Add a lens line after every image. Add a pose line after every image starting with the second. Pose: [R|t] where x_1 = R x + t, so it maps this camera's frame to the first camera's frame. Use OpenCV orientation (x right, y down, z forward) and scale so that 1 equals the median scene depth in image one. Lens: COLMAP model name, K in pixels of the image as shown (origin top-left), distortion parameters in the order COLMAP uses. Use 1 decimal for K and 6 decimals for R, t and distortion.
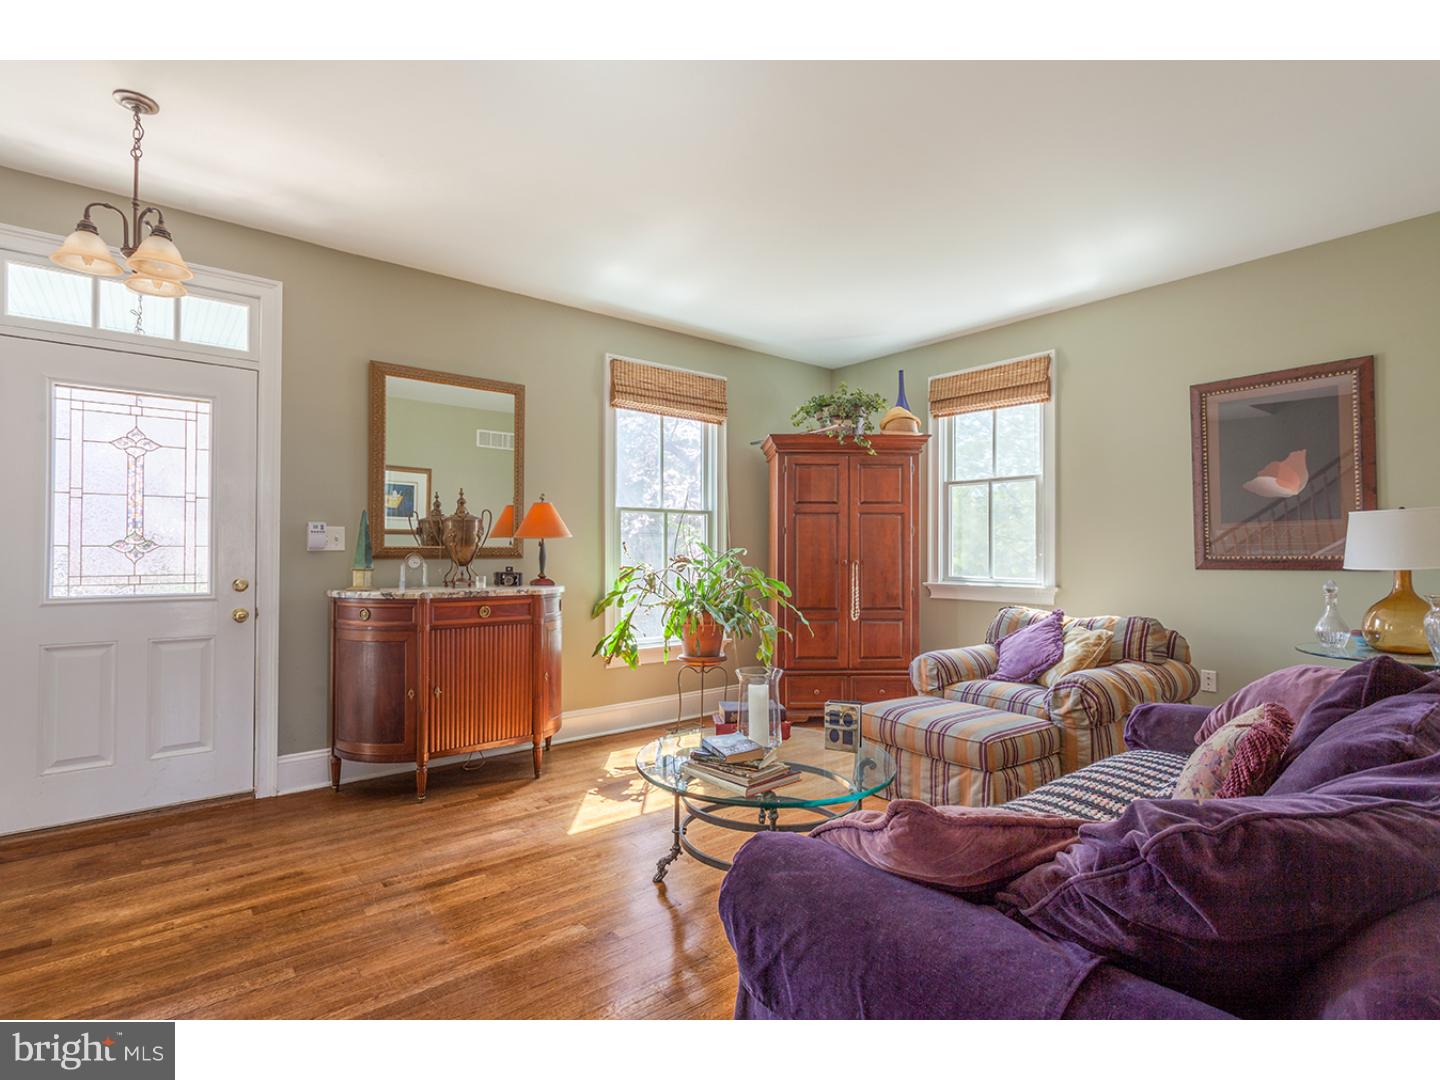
lens RADIAL K [[696.6, 0, 692.4], [0, 696.6, 546.0], [0, 0, 1]] dist [0.000143, -0.001127]
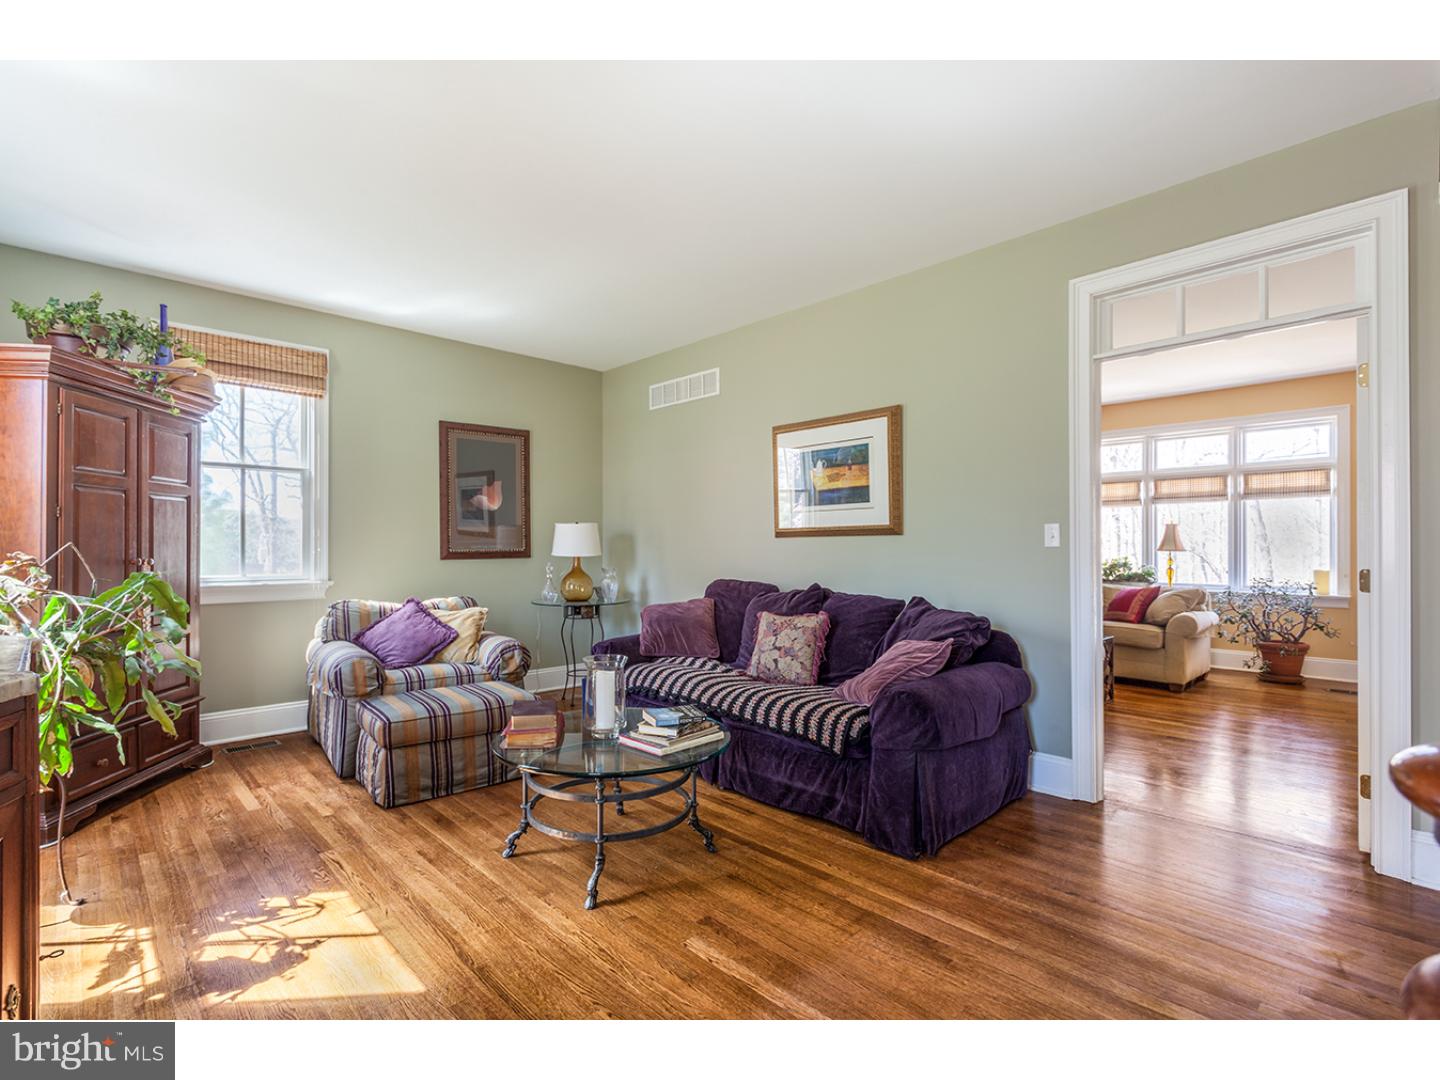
lens RADIAL K [[696.6, 0, 714.3], [0, 696.6, 546.3], [0, 0, 1]] dist [0.000143, -0.001127]
pose [[-0.102267, -0.001706, 0.994756, -0.692697], [-0.008856, 0.999960, 0.000805, 0.002398], [-0.994718, -0.008727, -0.102278, 0.661674]]
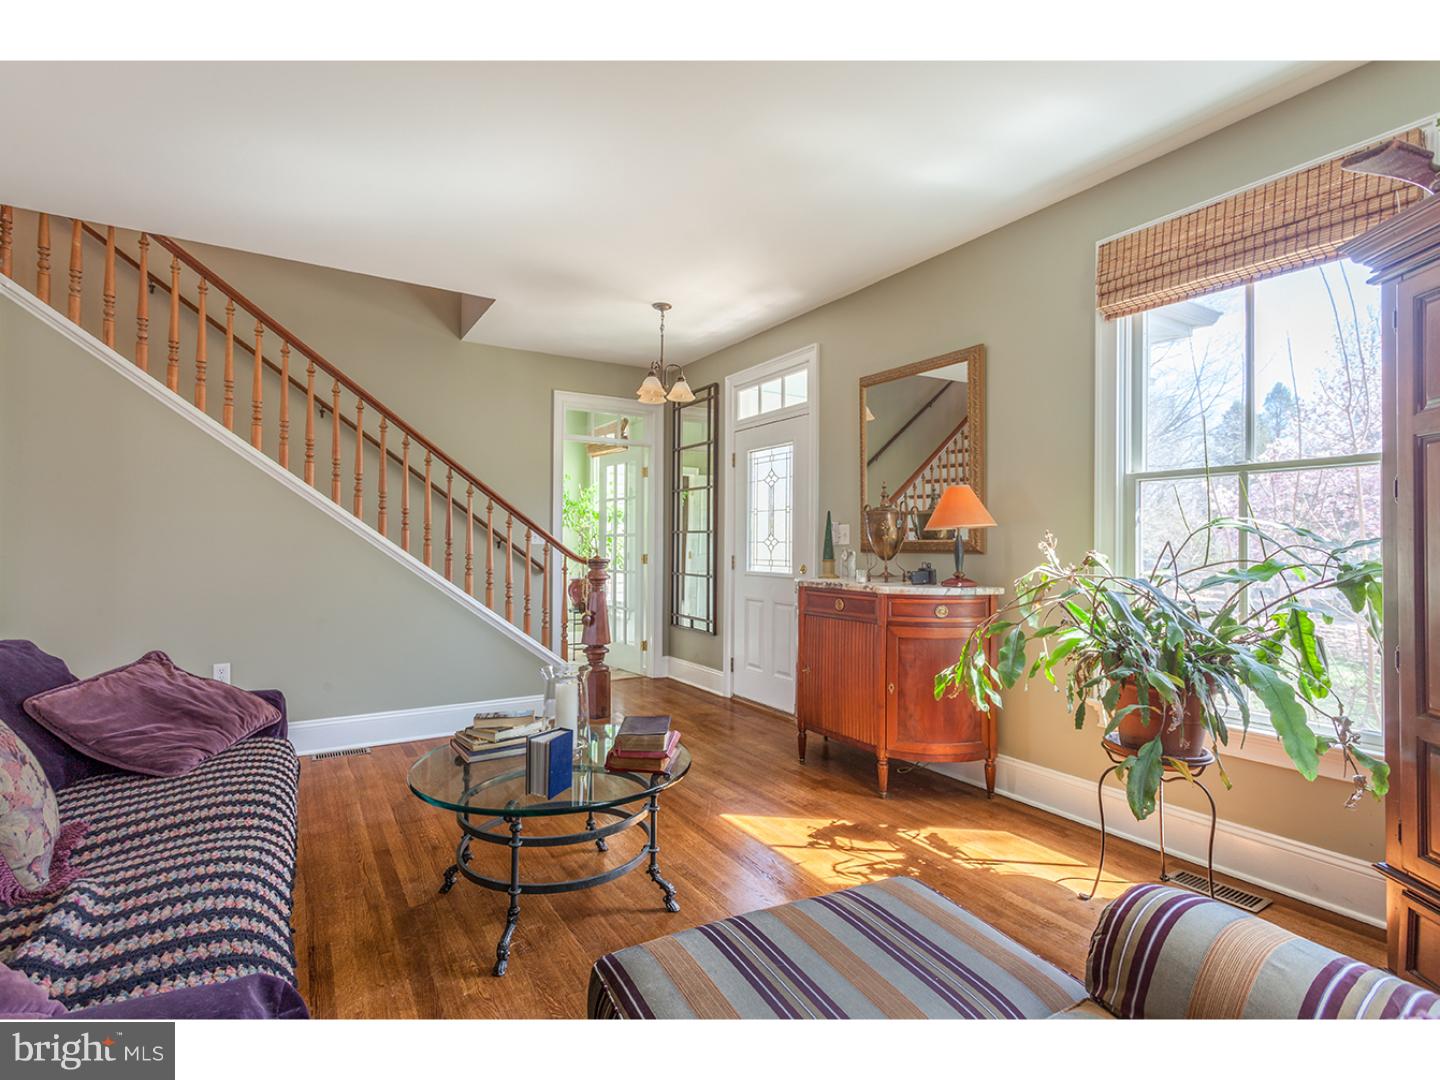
lens RADIAL K [[696.6, 0, 723.8], [0, 696.6, 537.3], [0, 0, 1]] dist [0.000143, -0.001127]
pose [[-0.098389, -0.015892, -0.995021, 0.712689], [0.000663, 0.999871, -0.016035, 0.012999], [0.995148, -0.002237, -0.098365, 0.913116]]
